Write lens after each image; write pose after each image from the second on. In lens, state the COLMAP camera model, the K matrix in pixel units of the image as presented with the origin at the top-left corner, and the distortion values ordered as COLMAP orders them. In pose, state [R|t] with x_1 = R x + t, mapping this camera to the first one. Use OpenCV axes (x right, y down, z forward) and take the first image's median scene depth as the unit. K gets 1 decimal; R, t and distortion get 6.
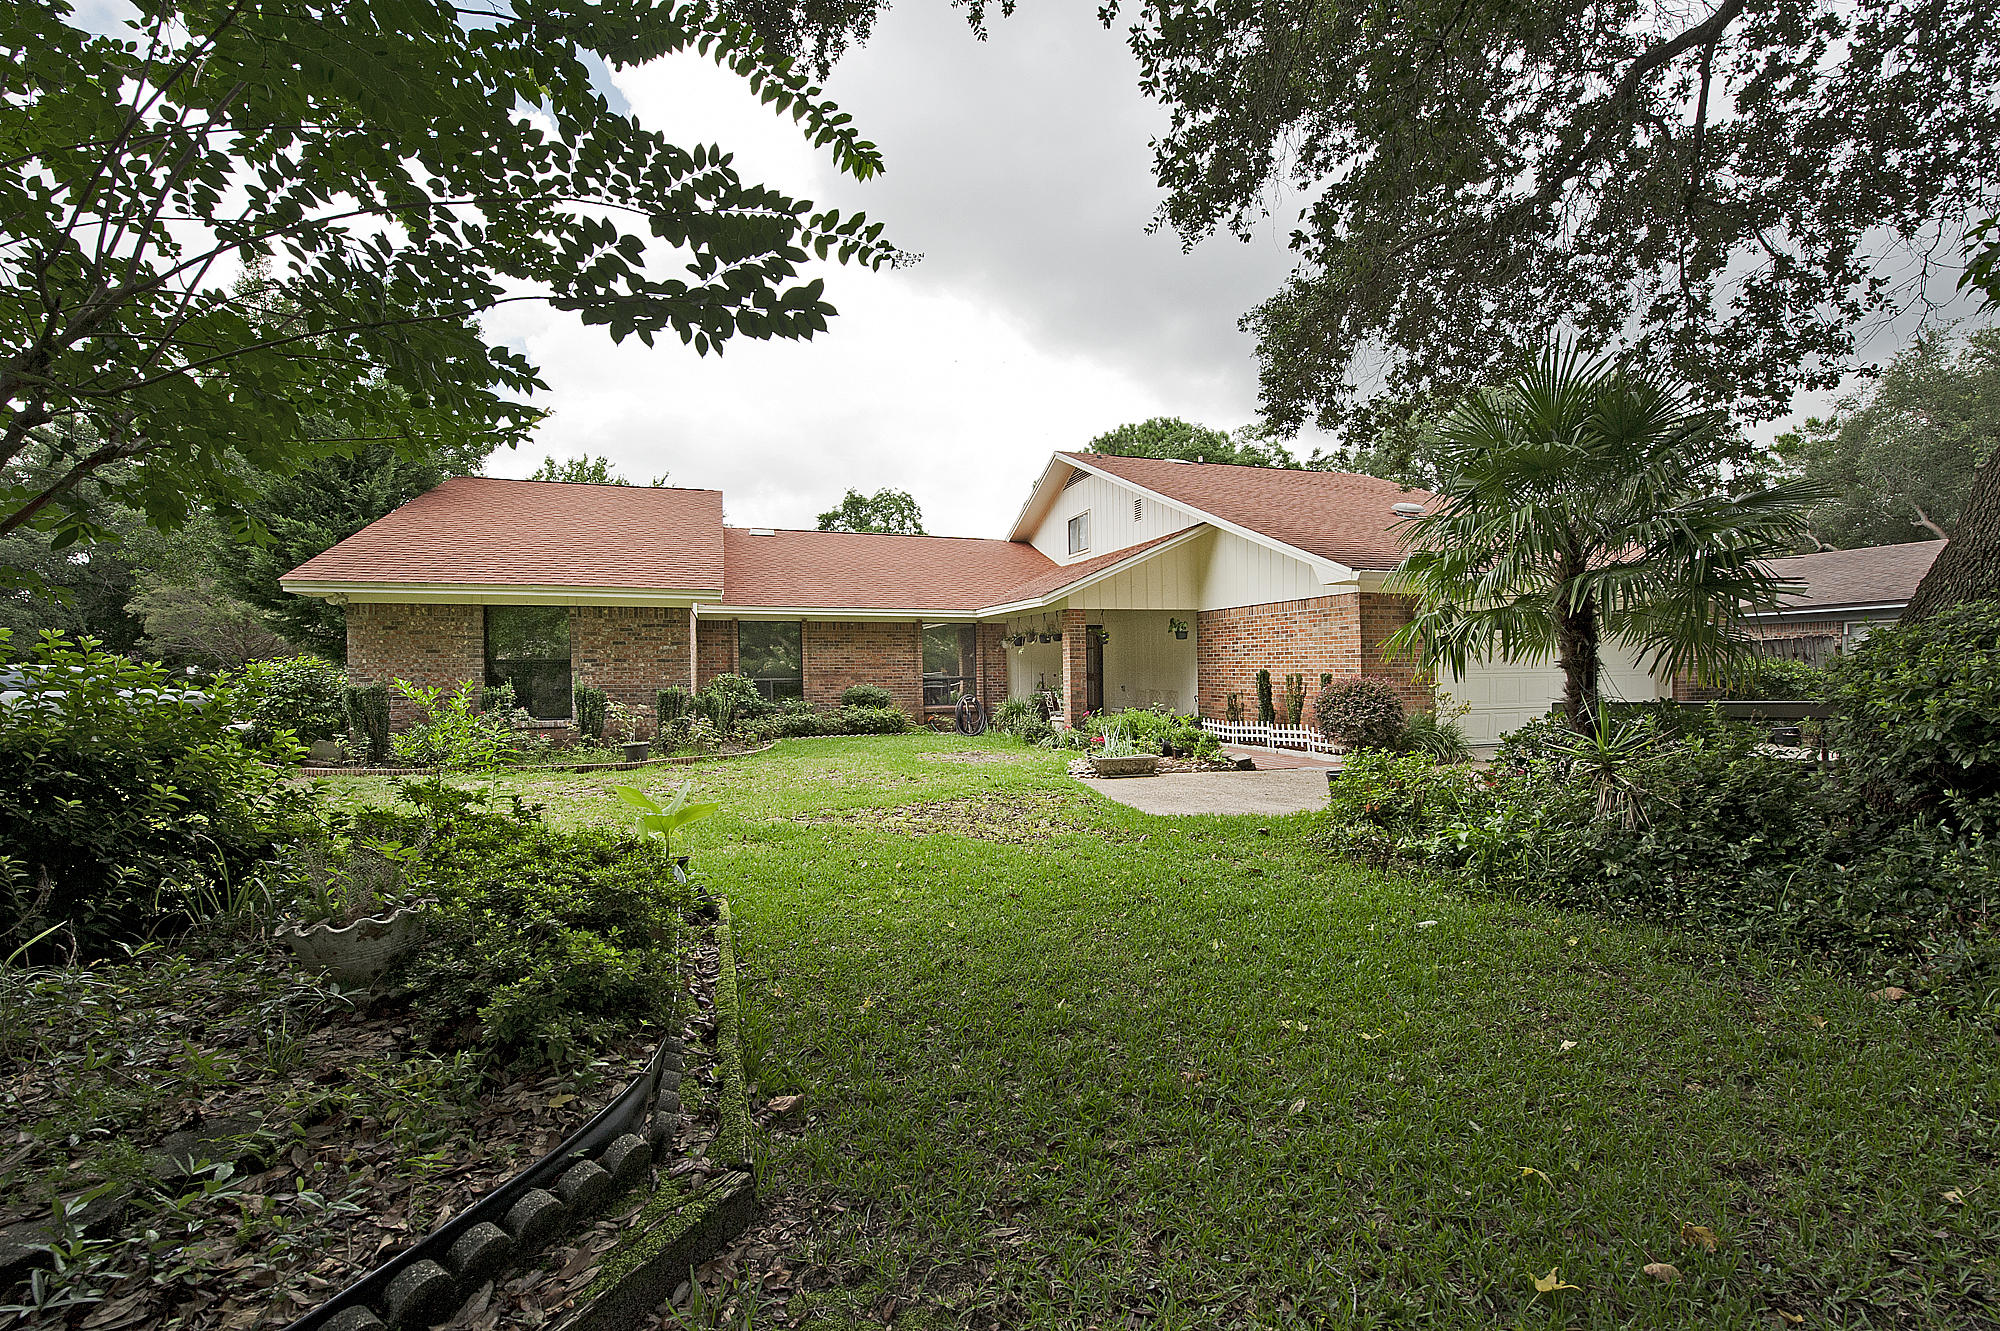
lens RADIAL K [[812.0, 0, 988.3], [0, 812.0, 661.1], [0, 0, 1]] dist [-0.013926, 0.000420]
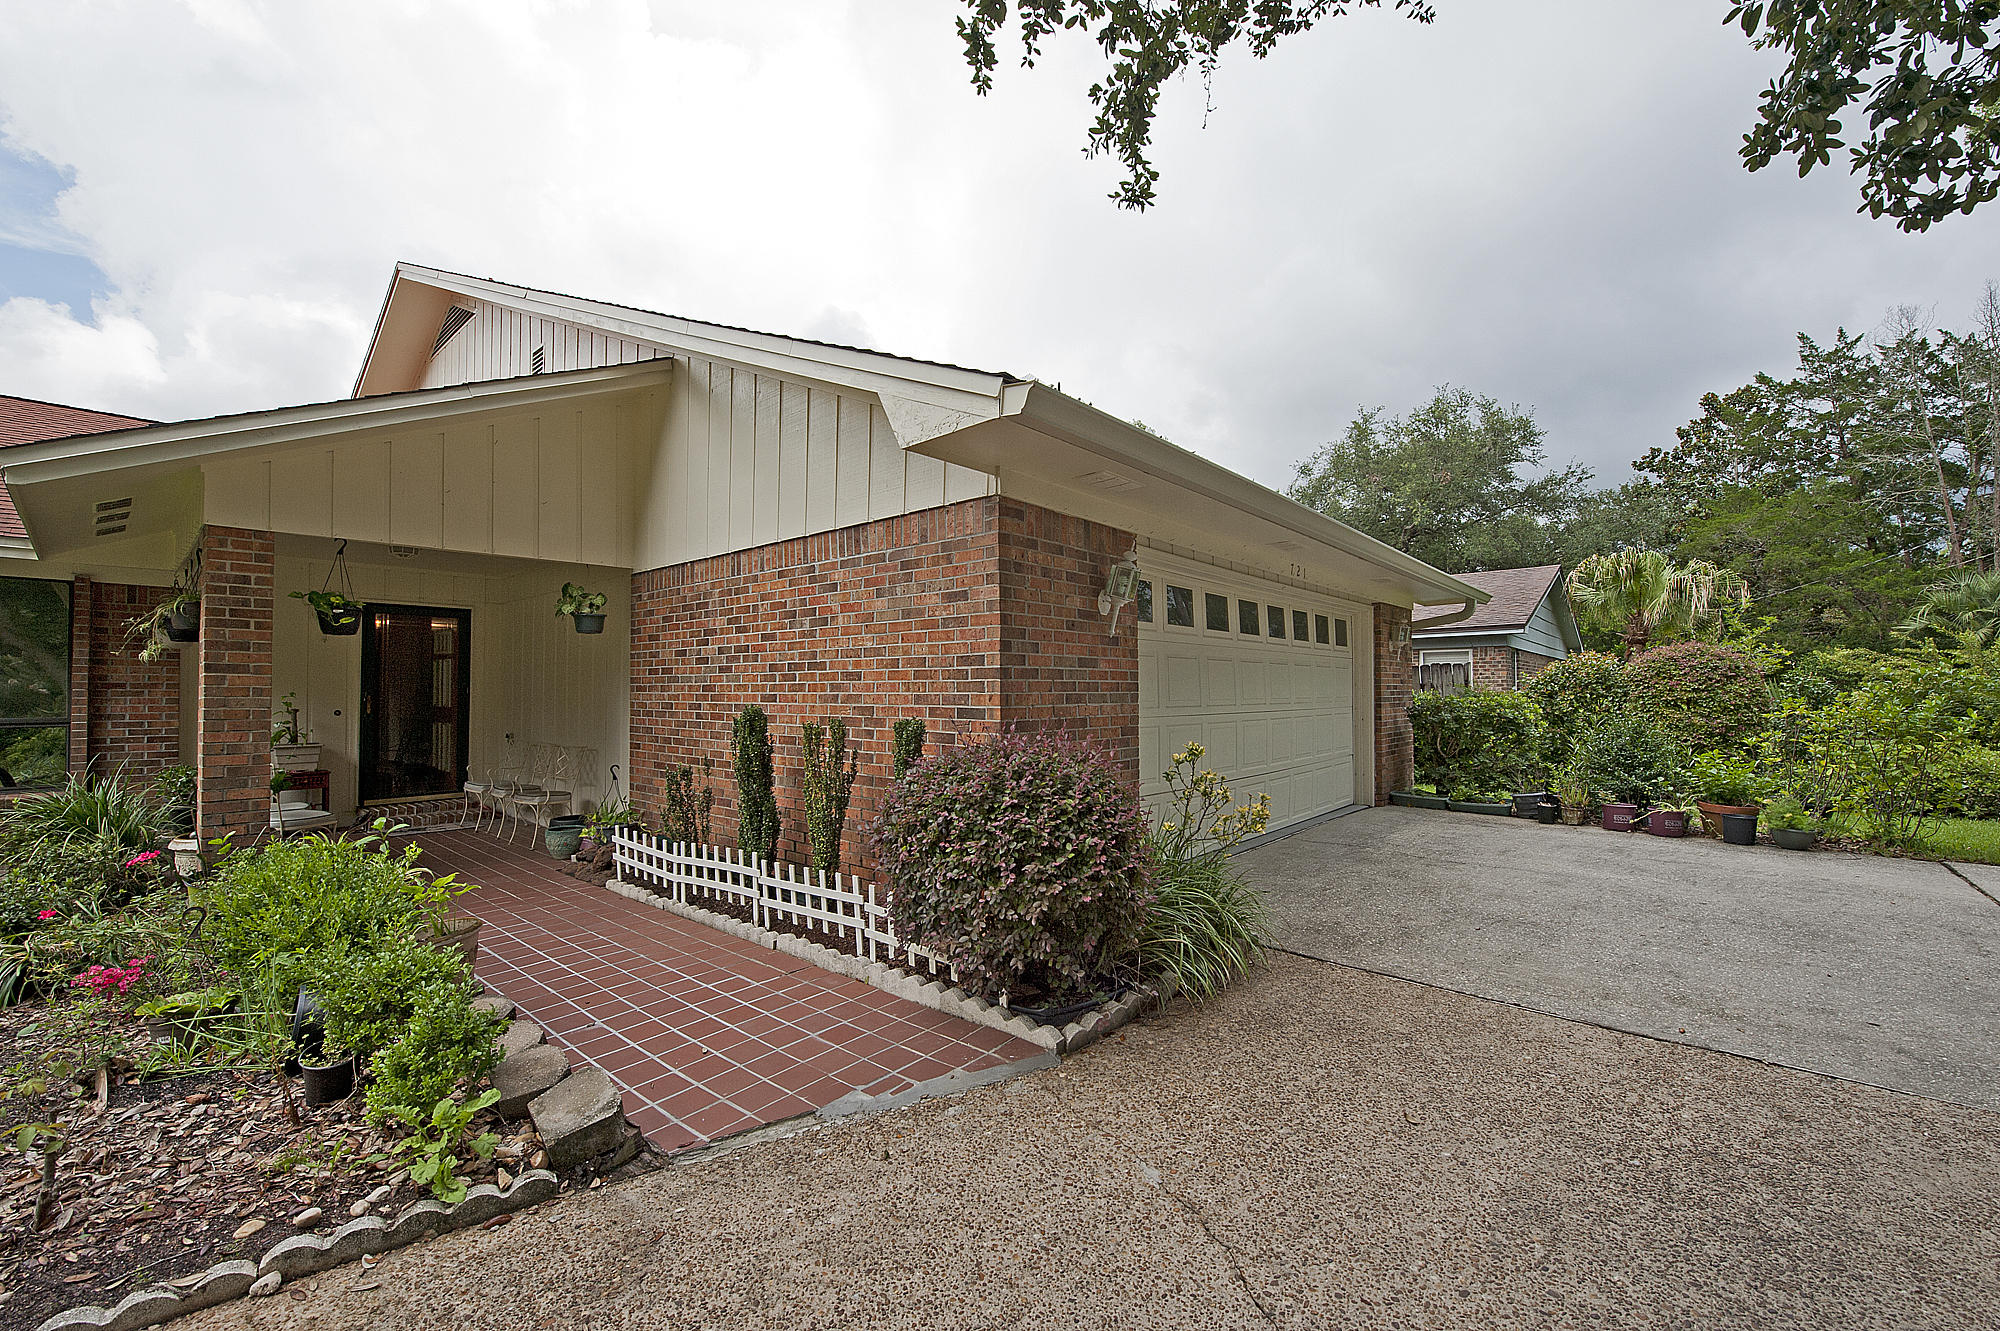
lens RADIAL K [[812.0, 0, 996.6], [0, 812.0, 669.4], [0, 0, 1]] dist [-0.013926, 0.000420]
pose [[0.861400, 0.018754, 0.507581, 0.255688], [-0.008964, 0.999724, -0.021724, 0.000068], [-0.507849, 0.014163, 0.861330, 0.640194]]
